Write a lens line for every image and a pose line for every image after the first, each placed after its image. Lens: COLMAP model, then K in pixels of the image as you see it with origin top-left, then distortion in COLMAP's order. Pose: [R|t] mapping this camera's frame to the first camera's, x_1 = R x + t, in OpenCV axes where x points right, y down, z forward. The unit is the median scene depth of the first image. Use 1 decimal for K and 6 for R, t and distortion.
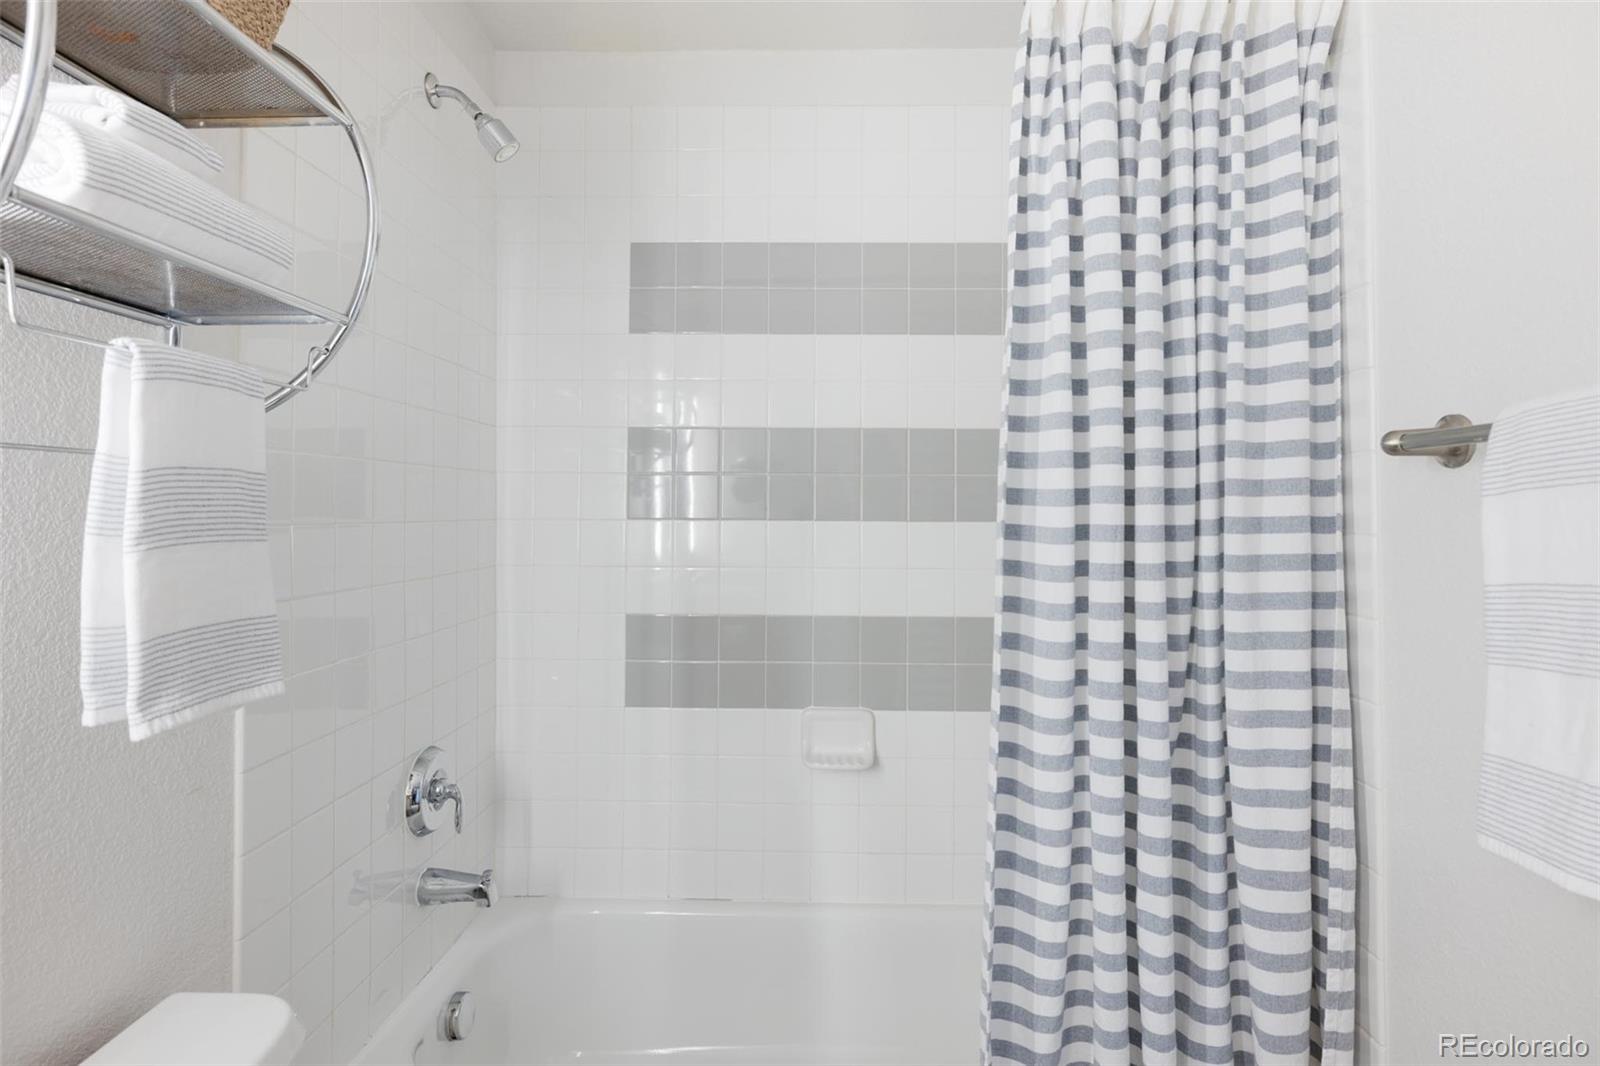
lens RADIAL K [[882.0, 0, 856.4], [0, 882.0, 495.1], [0, 0, 1]] dist [-0.000458, 0.000280]
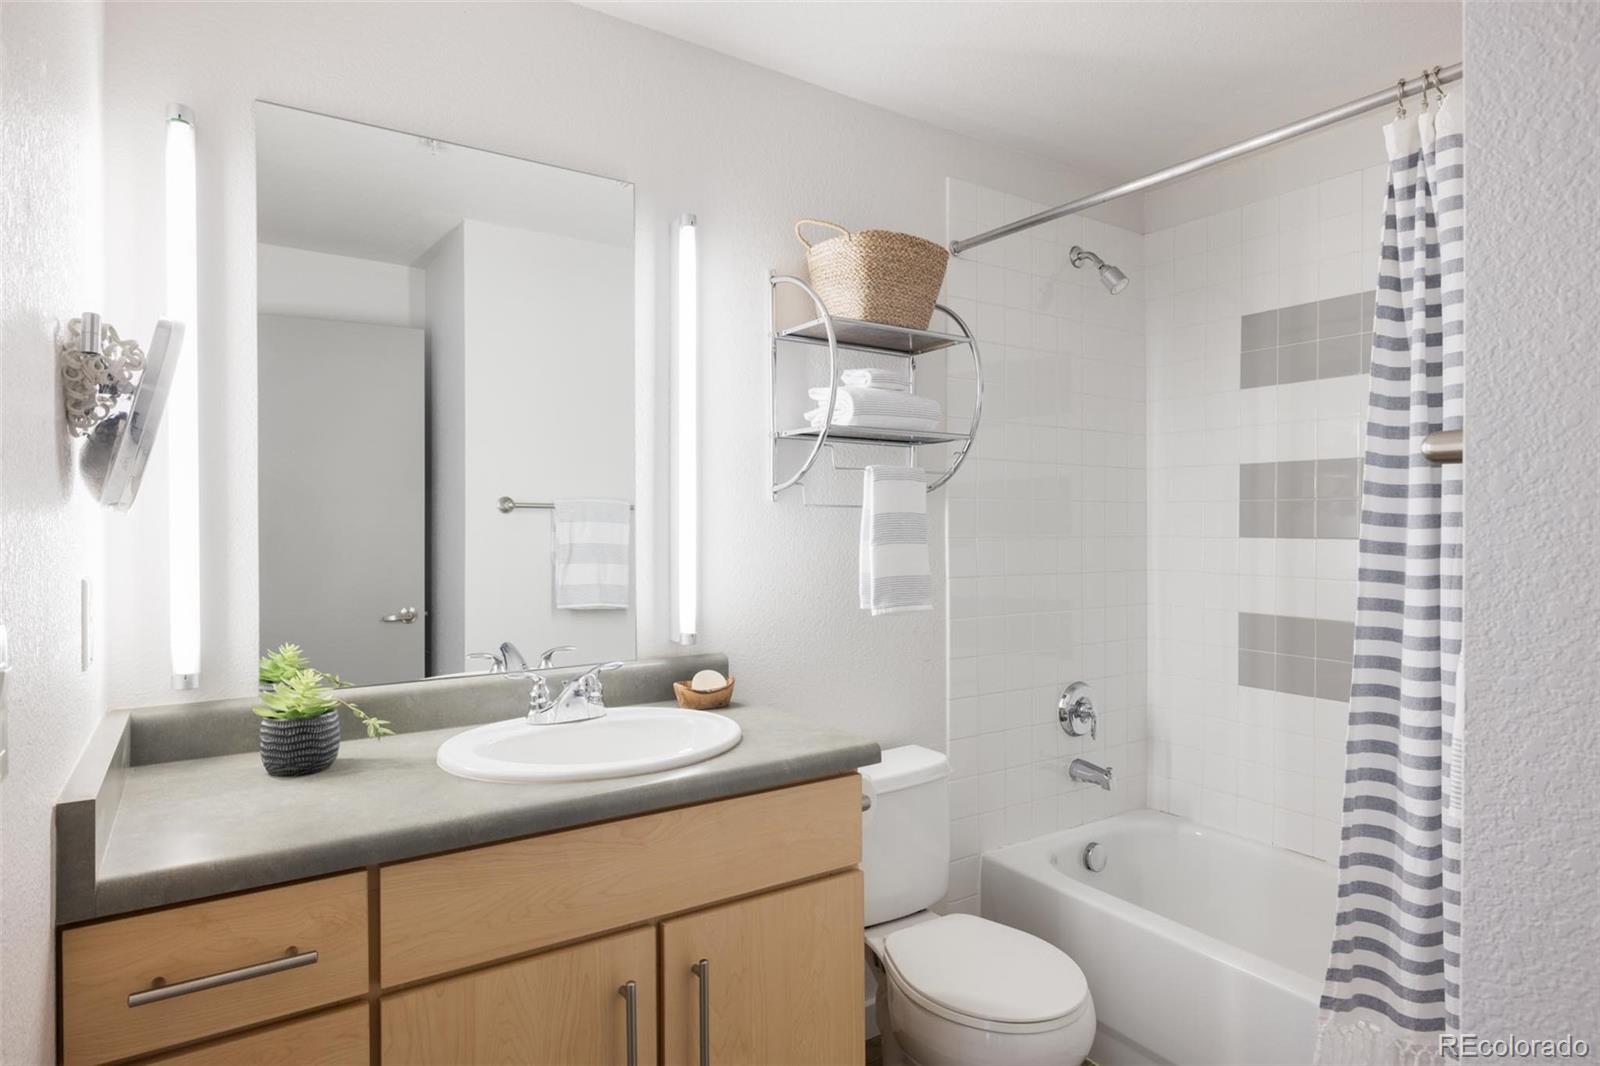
lens RADIAL K [[895.7, 0, 799.3], [0, 895.7, 530.0], [0, 0, 1]] dist [-0.002098, -0.001738]
pose [[0.573943, 0.001353, -0.818894, 0.537152], [0.014116, 0.999834, 0.011545, -0.007691], [0.818774, -0.018186, 0.573828, -0.311160]]
